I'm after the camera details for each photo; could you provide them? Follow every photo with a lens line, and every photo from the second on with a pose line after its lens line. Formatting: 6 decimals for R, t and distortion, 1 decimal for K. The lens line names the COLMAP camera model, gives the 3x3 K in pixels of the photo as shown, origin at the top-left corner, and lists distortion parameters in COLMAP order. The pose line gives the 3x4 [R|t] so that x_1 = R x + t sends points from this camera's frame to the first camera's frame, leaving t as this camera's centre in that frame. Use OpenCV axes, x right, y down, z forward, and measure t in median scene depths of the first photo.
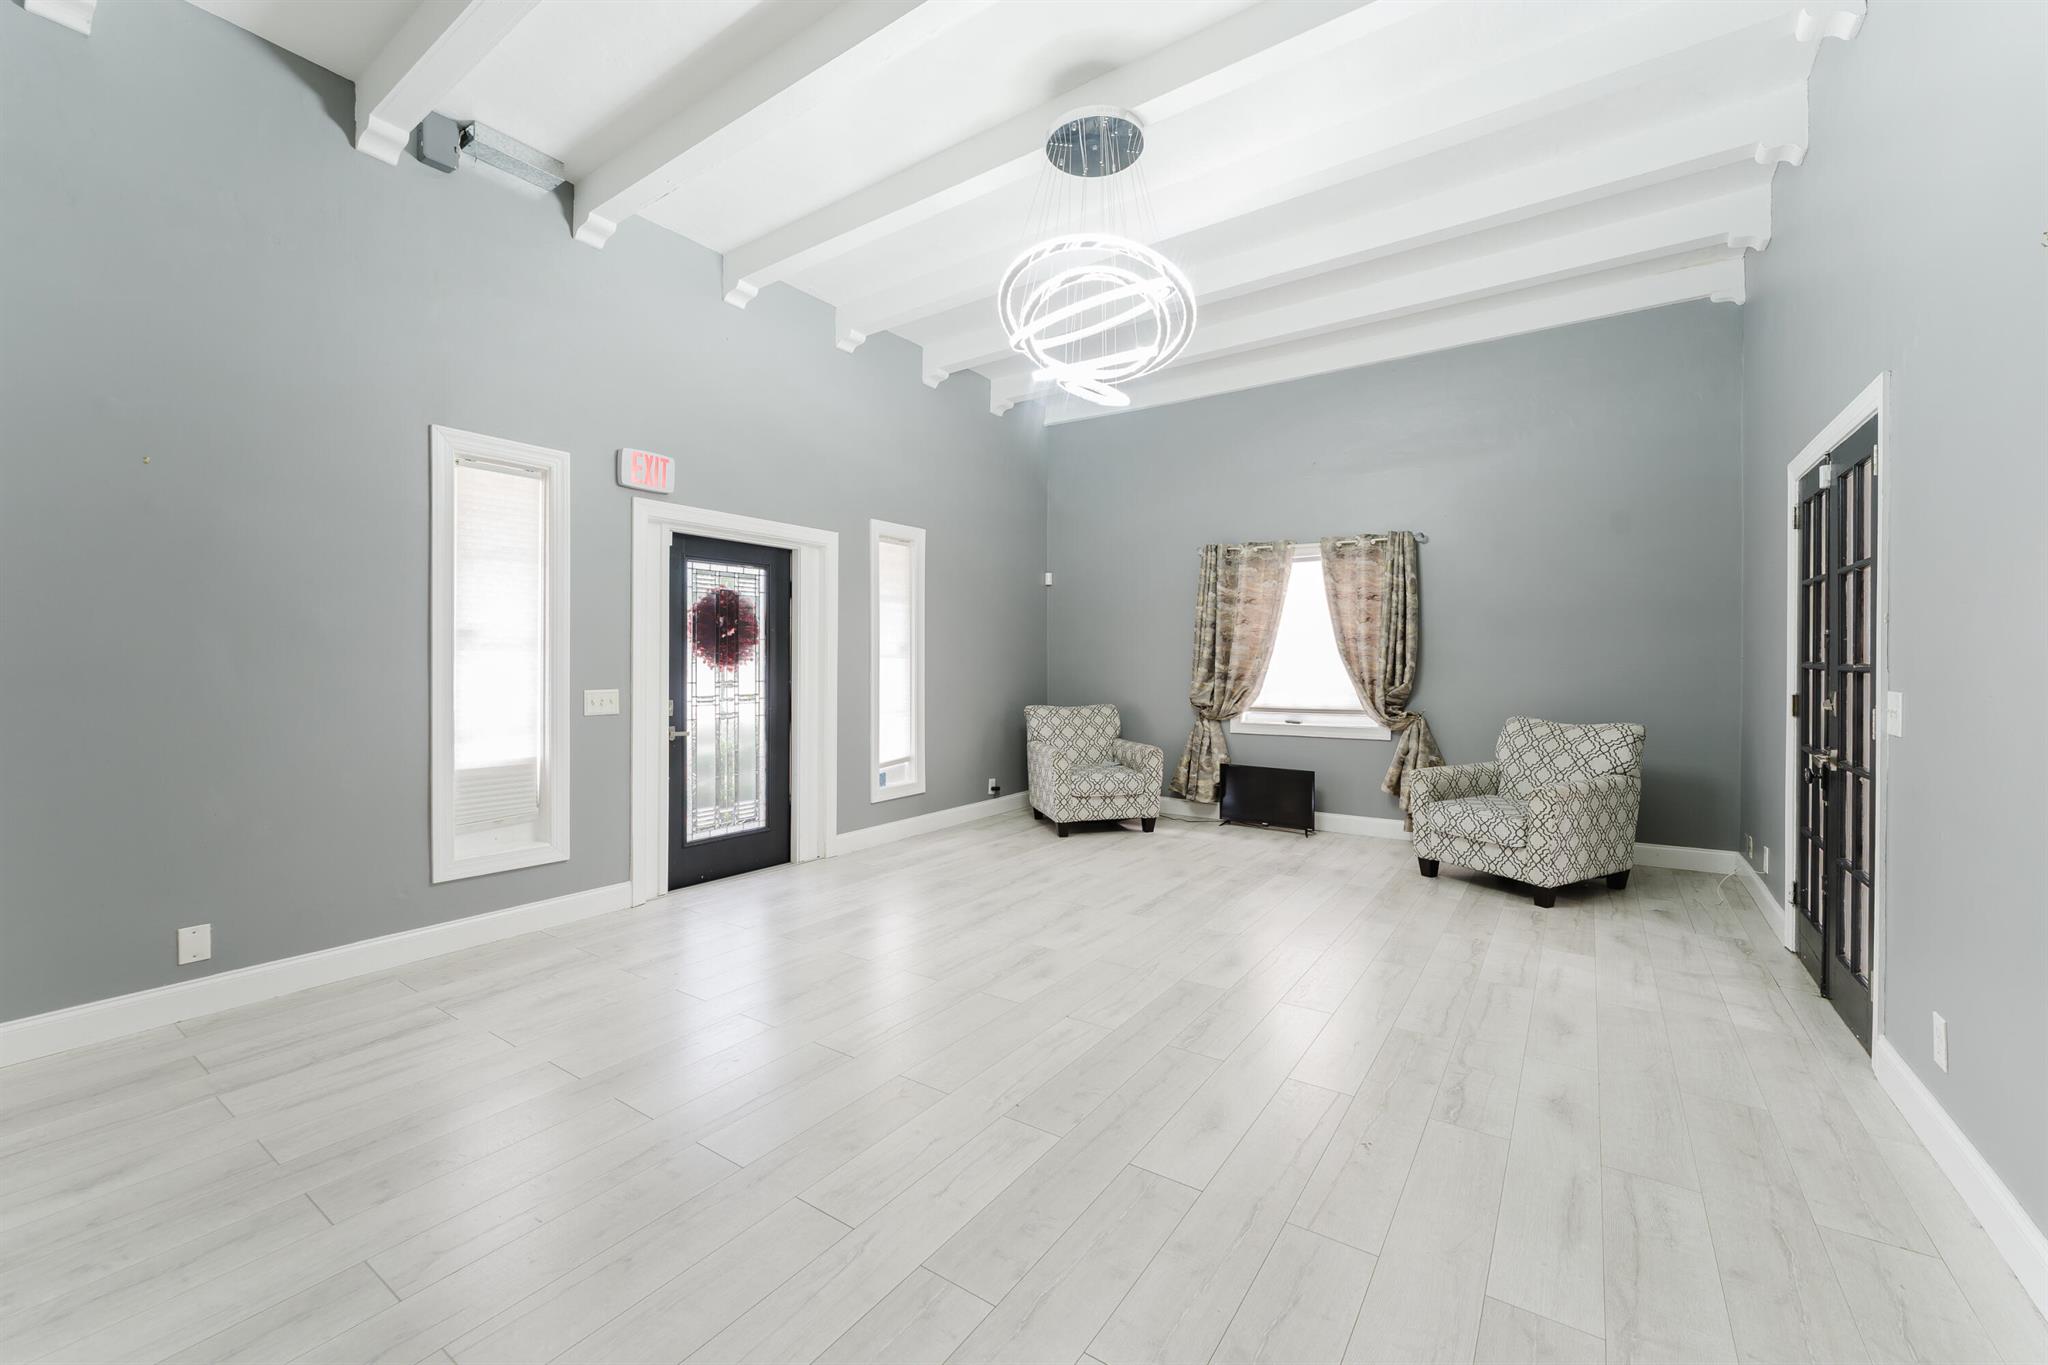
lens RADIAL K [[833.2, 0, 1007.6], [0, 833.2, 675.1], [0, 0, 1]] dist [-0.004652, 0.000256]
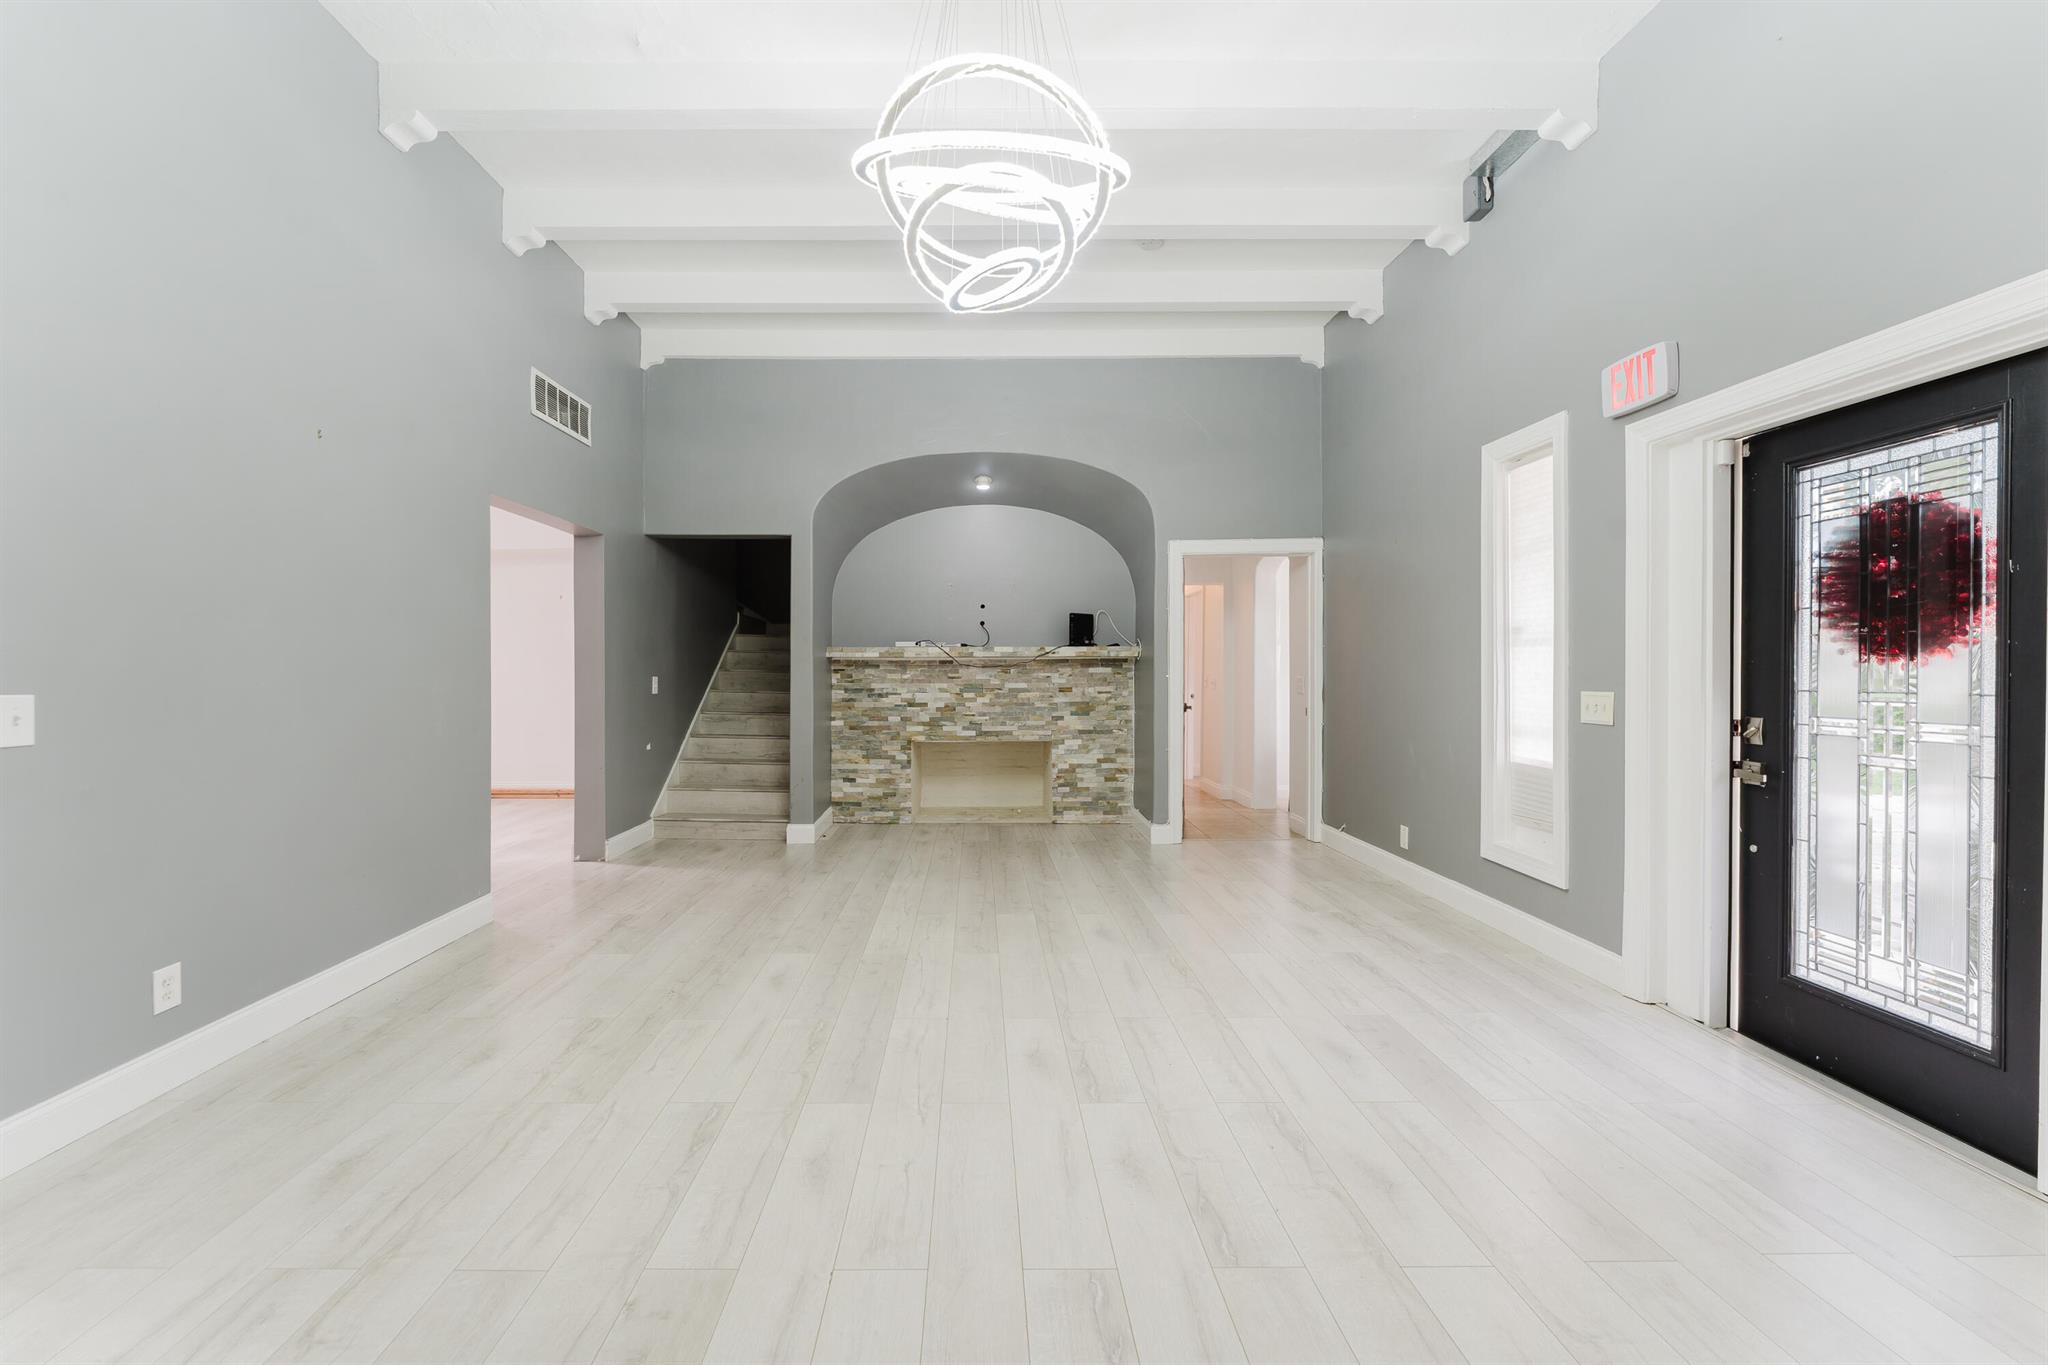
lens RADIAL K [[833.2, 0, 983.4], [0, 833.2, 672.9], [0, 0, 1]] dist [-0.004652, 0.000256]
pose [[-0.812599, 0.007962, -0.582768, 0.492620], [-0.003407, 0.999825, 0.018410, -0.014486], [0.582813, 0.016946, -0.812430, 1.474986]]
